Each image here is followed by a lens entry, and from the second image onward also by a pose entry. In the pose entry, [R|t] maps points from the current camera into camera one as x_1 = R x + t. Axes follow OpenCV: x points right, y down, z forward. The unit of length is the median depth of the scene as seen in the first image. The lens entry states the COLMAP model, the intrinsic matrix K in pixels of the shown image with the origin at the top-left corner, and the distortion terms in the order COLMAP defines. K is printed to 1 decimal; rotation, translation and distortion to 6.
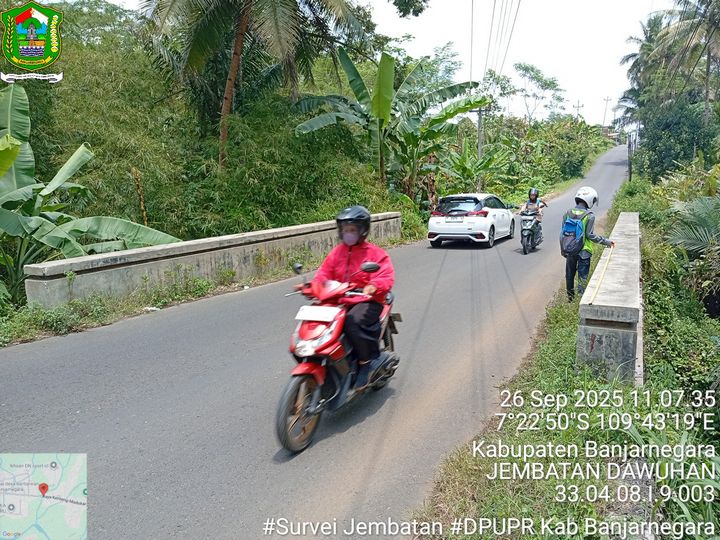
lens RADIAL K [[552.5, 0, 356.5], [0, 552.5, 285.8], [0, 0, 1]] dist [0.083072, -0.168522]
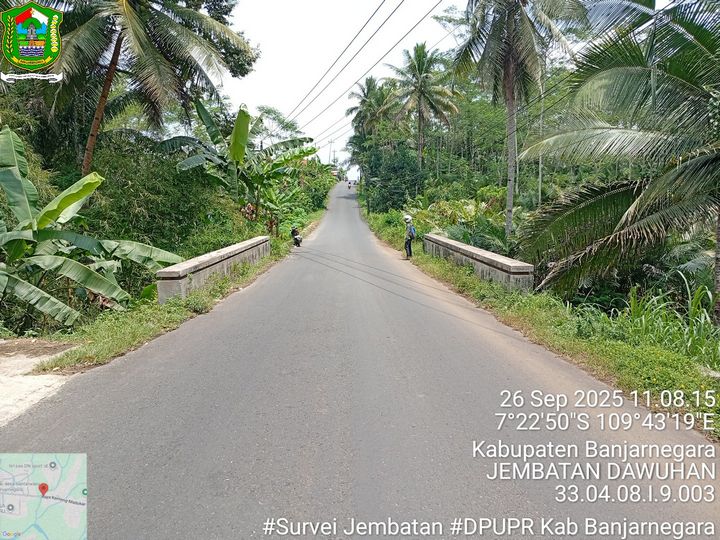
lens RADIAL K [[559.9, 0, 359.1], [0, 559.9, 271.8], [0, 0, 1]] dist [0.087560, -0.190009]
pose [[0.885221, -0.043270, 0.463154, -0.140752], [0.079109, 0.995164, -0.058229, 0.015869], [-0.458394, 0.088185, 0.884363, -0.090180]]
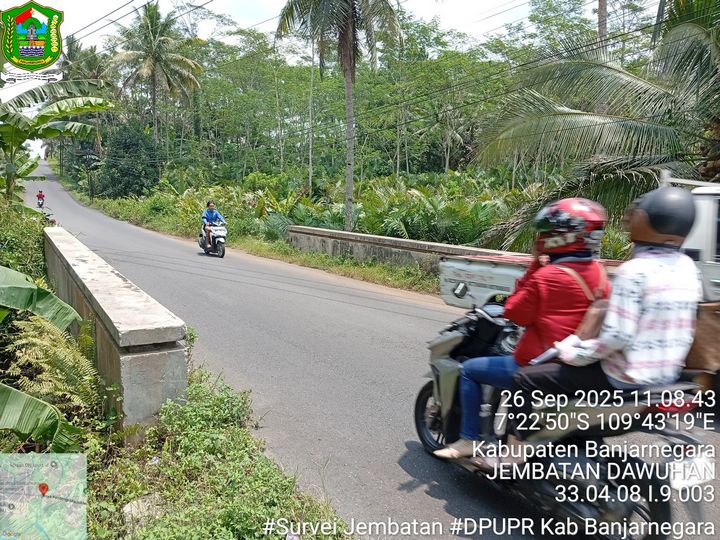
lens RADIAL K [[559.9, 0, 359.1], [0, 559.9, 271.8], [0, 0, 1]] dist [0.087560, -0.190009]
pose [[0.529367, -0.073667, 0.845189, -0.157913], [0.120321, 0.992672, 0.011162, -0.011580], [-0.839818, 0.095785, 0.534352, 0.094991]]
